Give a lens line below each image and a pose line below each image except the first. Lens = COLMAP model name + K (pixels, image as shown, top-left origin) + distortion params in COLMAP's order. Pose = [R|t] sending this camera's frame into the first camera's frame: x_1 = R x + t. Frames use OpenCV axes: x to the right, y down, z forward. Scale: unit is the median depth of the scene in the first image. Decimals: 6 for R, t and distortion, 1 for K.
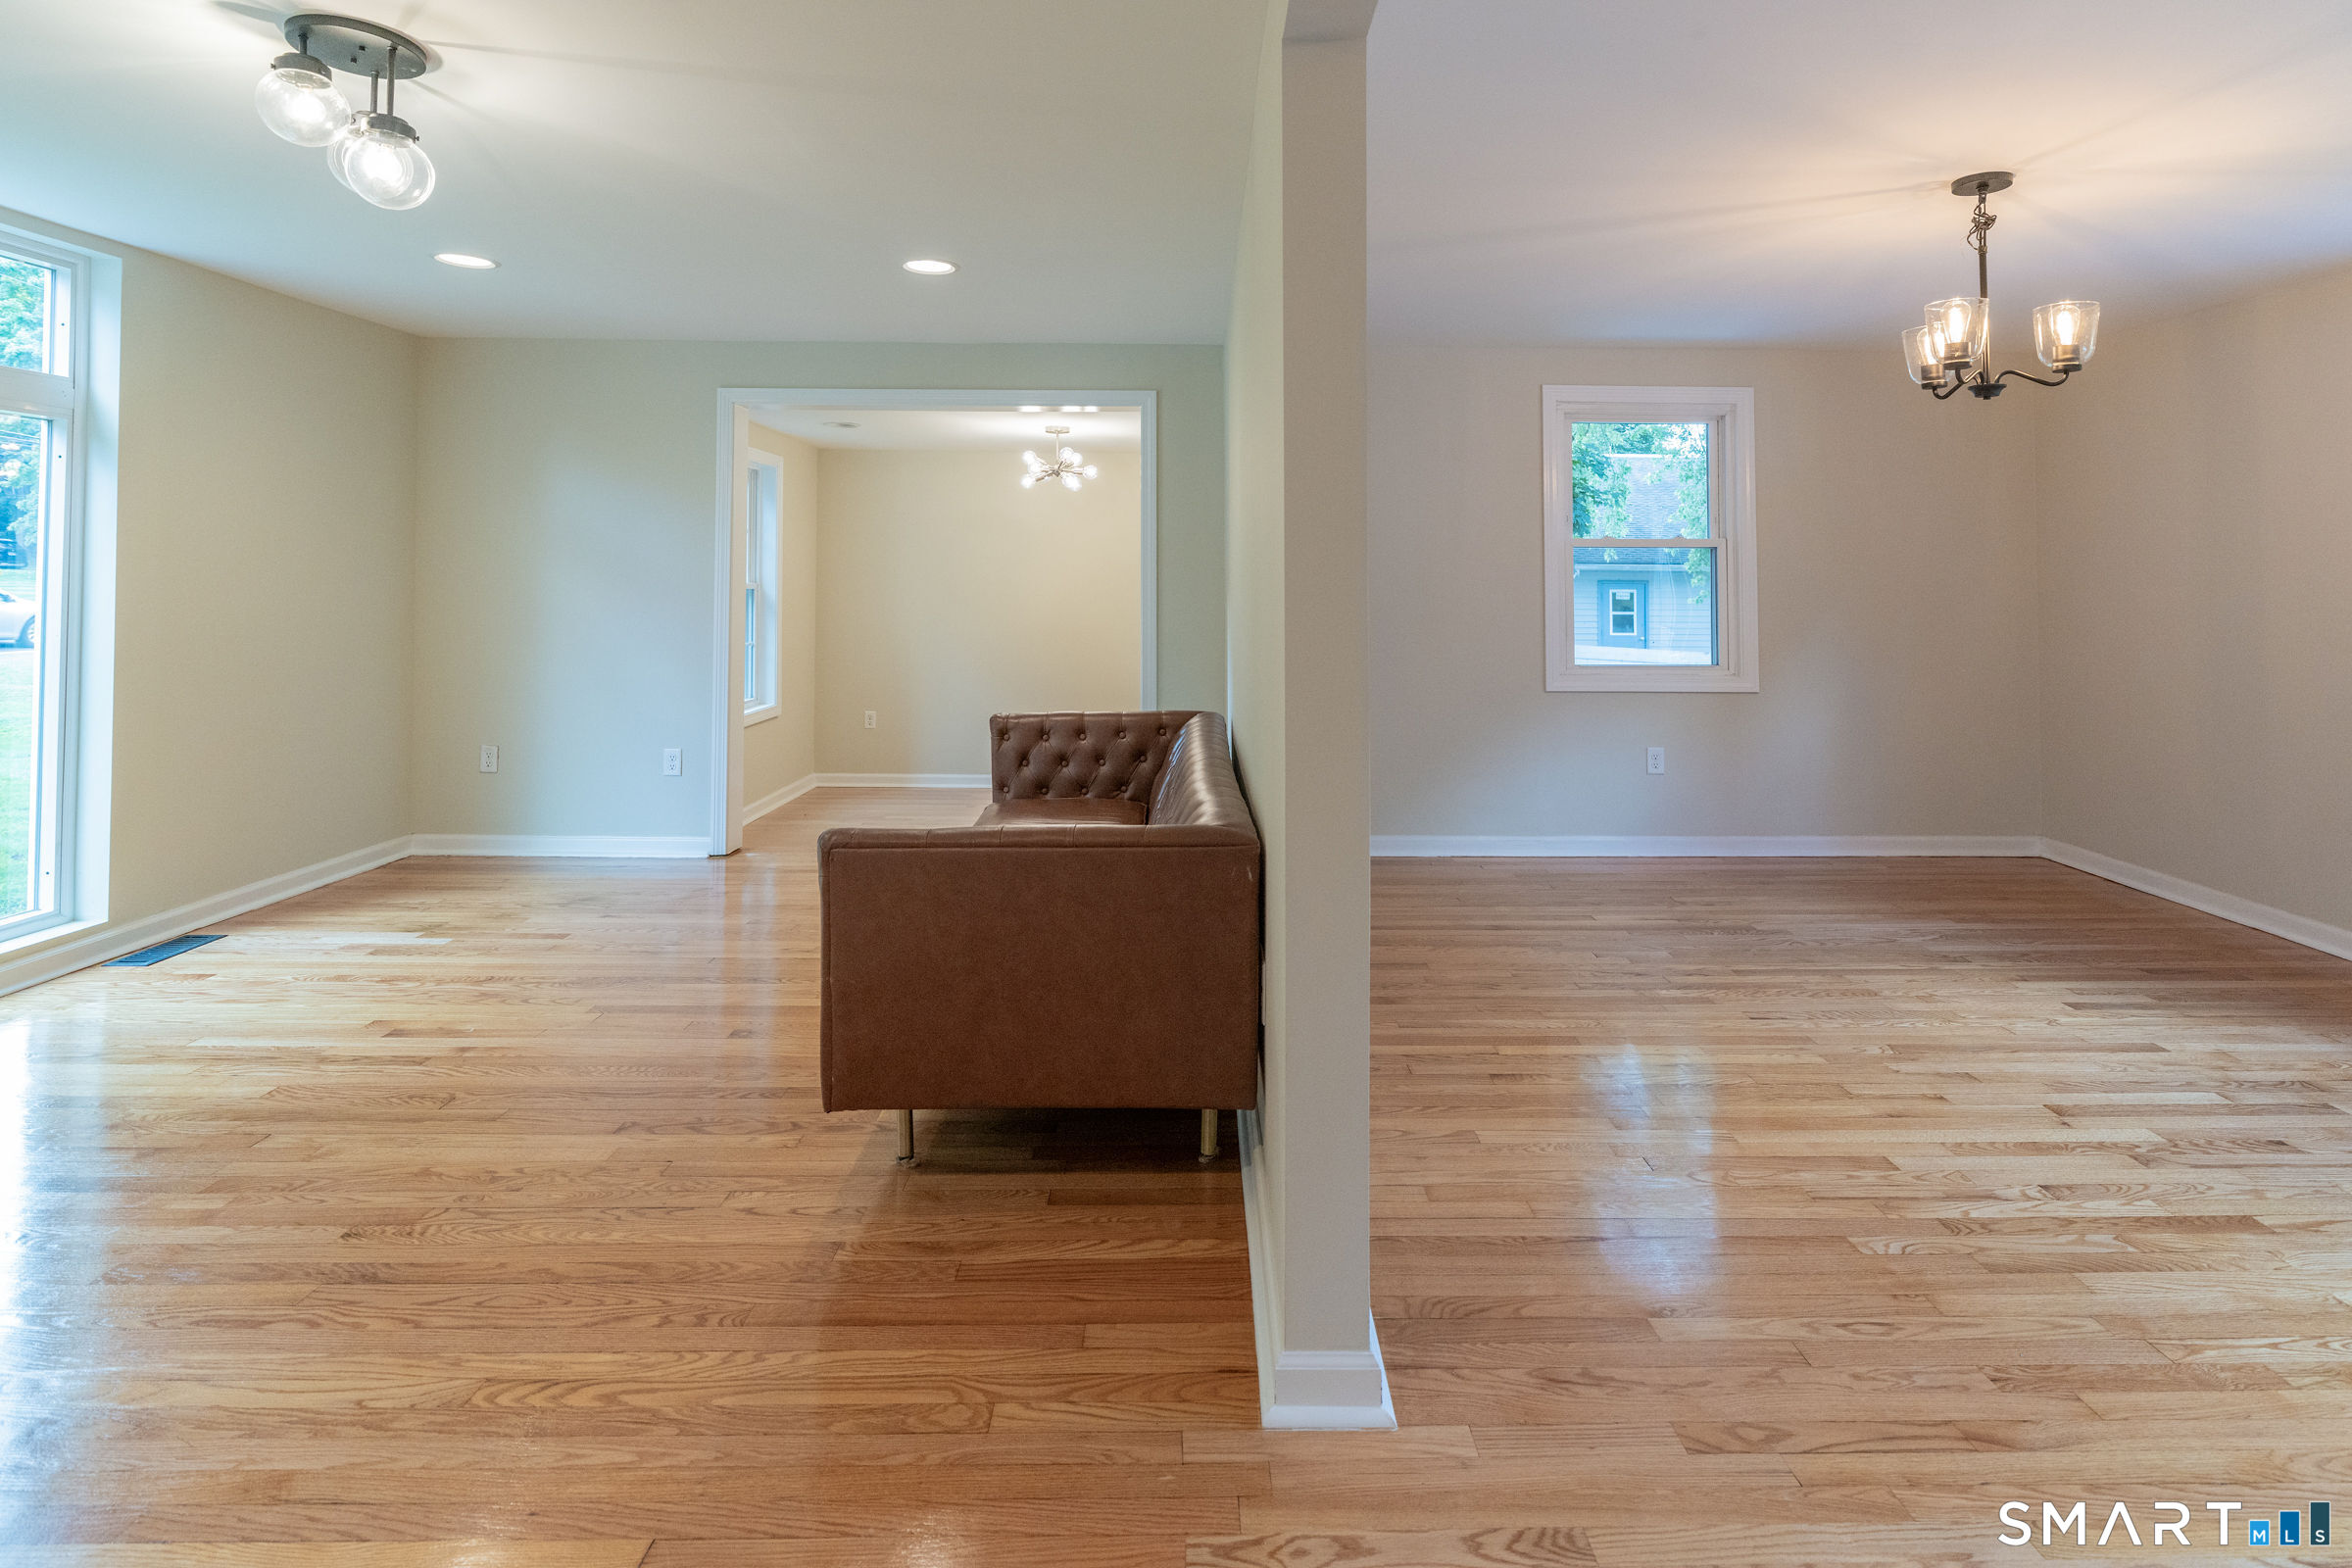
lens RADIAL K [[1157.9, 0, 1180.8], [0, 1157.9, 556.0], [0, 0, 1]] dist [-0.003761, 0.000769]
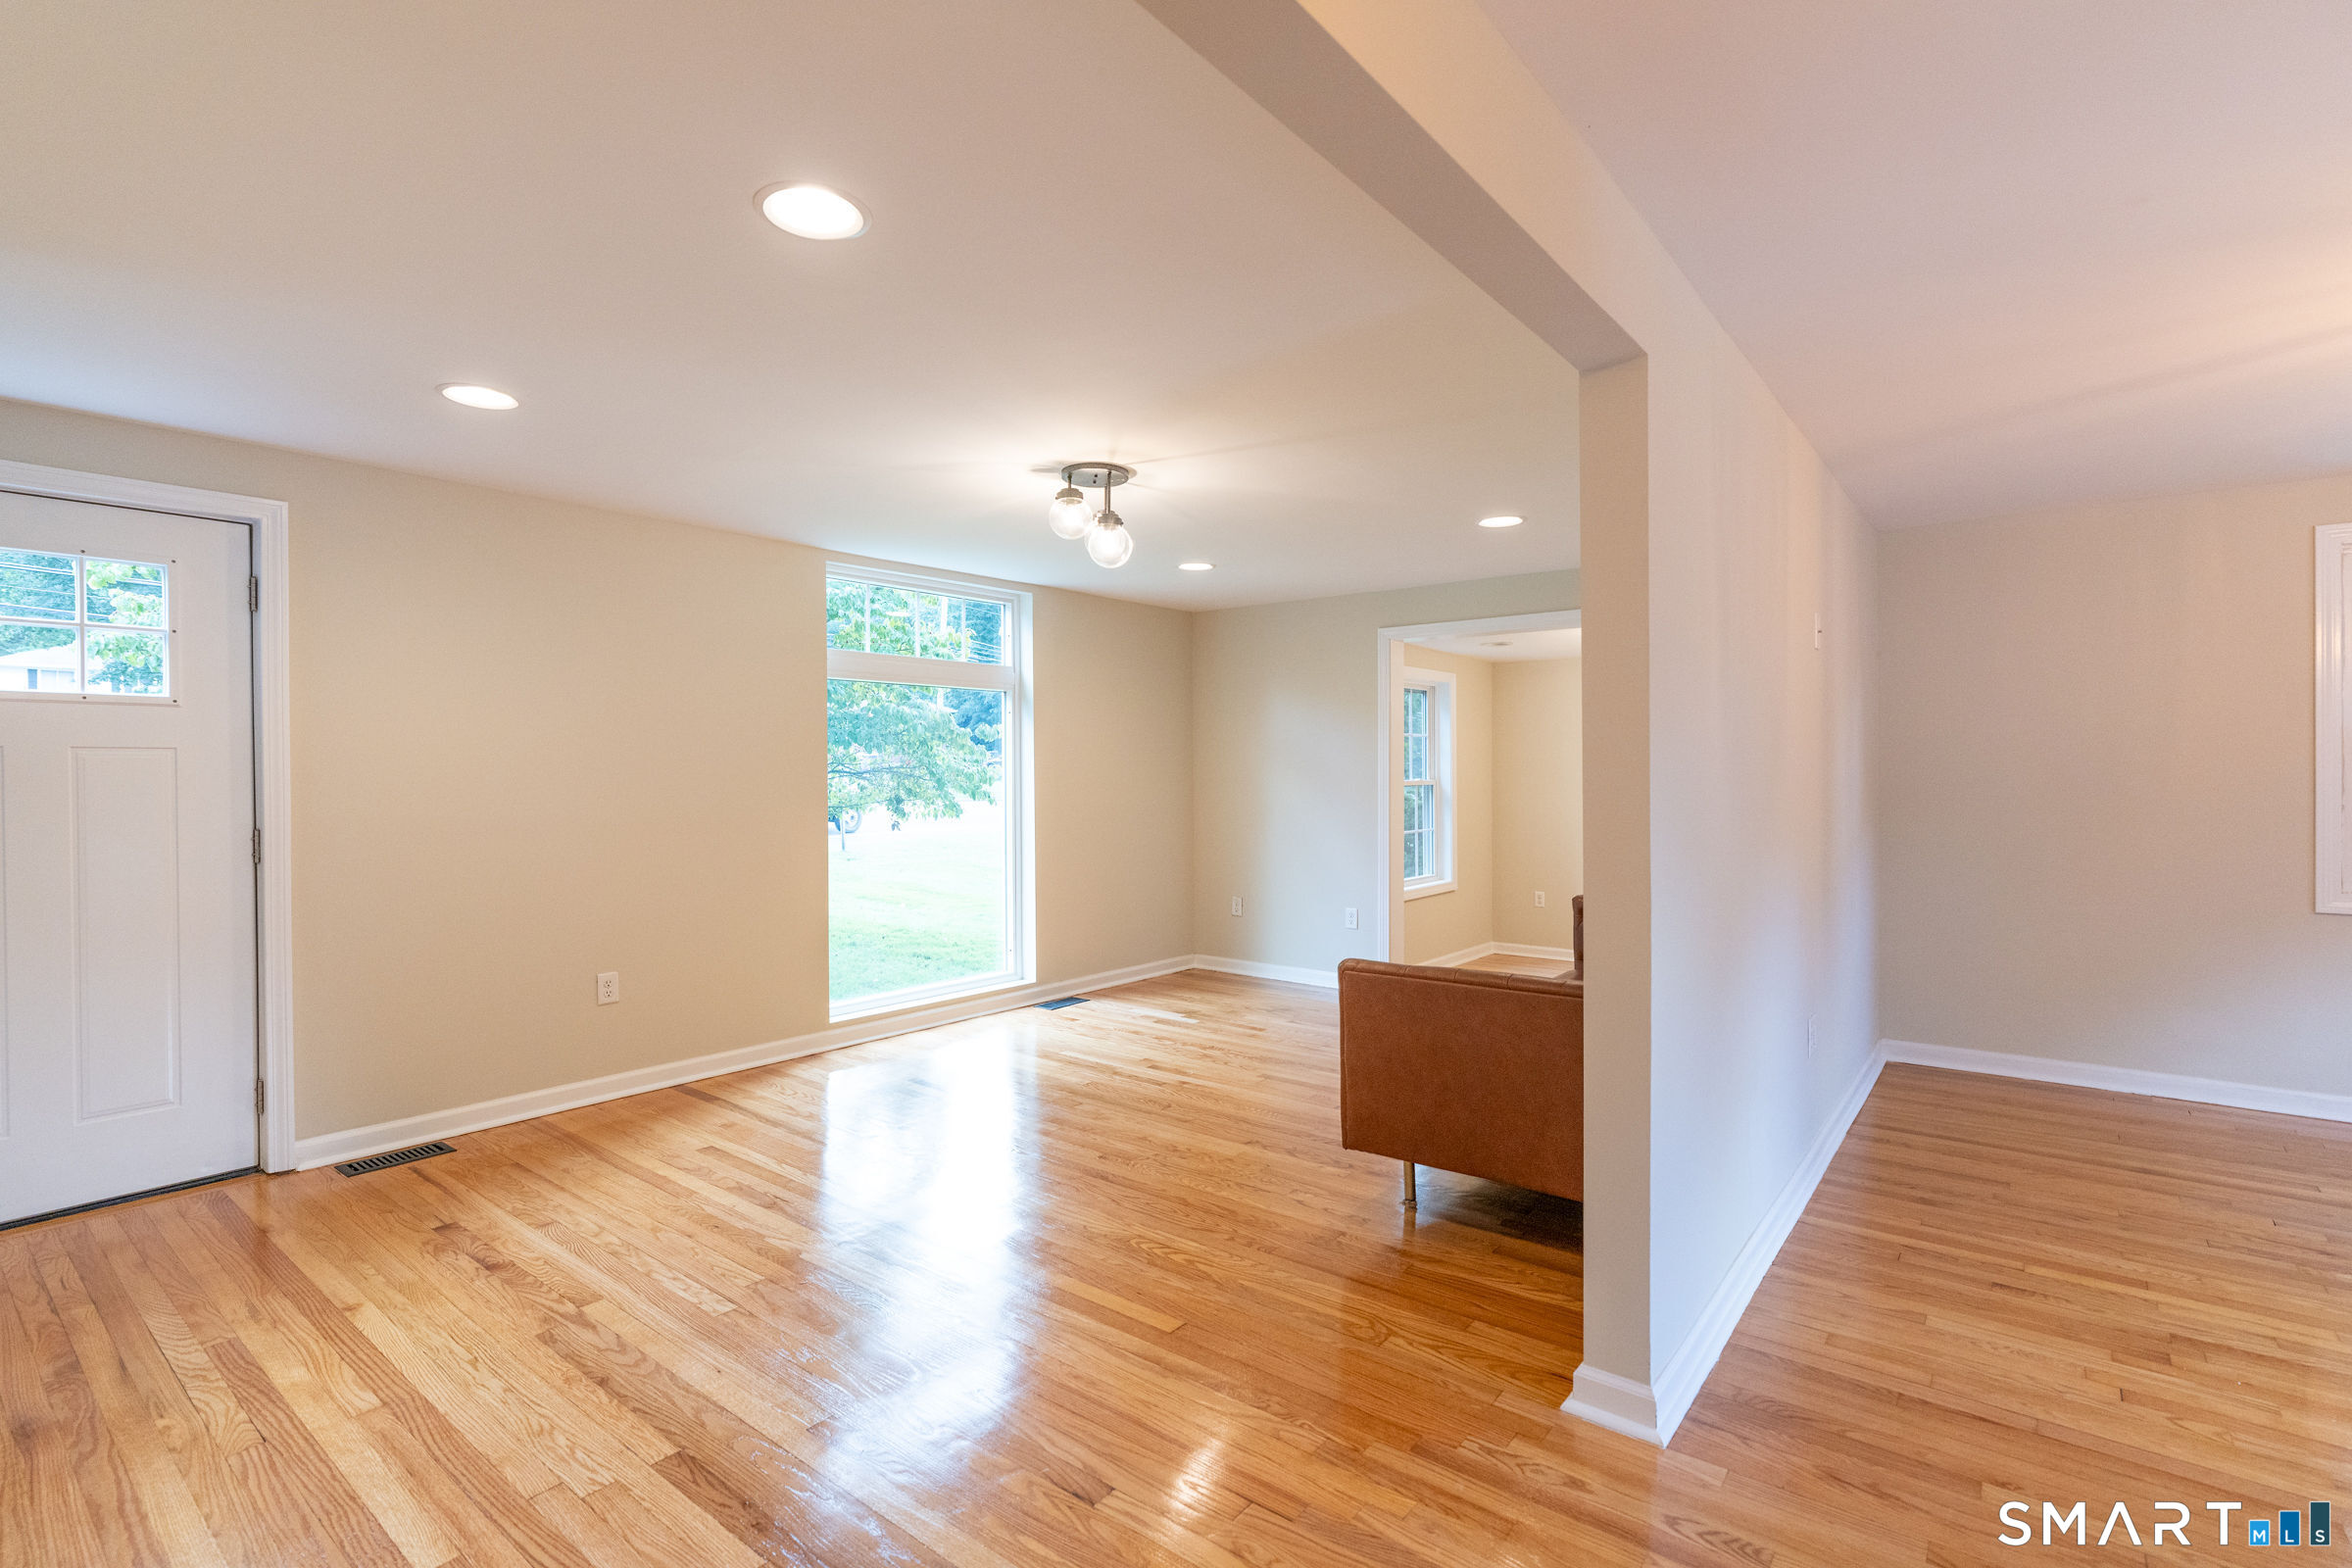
lens RADIAL K [[1088.5, 0, 1121.8], [0, 1088.5, 786.1], [0, 0, 1]] dist [0.000463, 0.000846]
pose [[0.752442, -0.003892, -0.658647, 0.344590], [0.027042, 0.999322, 0.024987, -0.019114], [0.658103, -0.036613, 0.752037, -0.183718]]
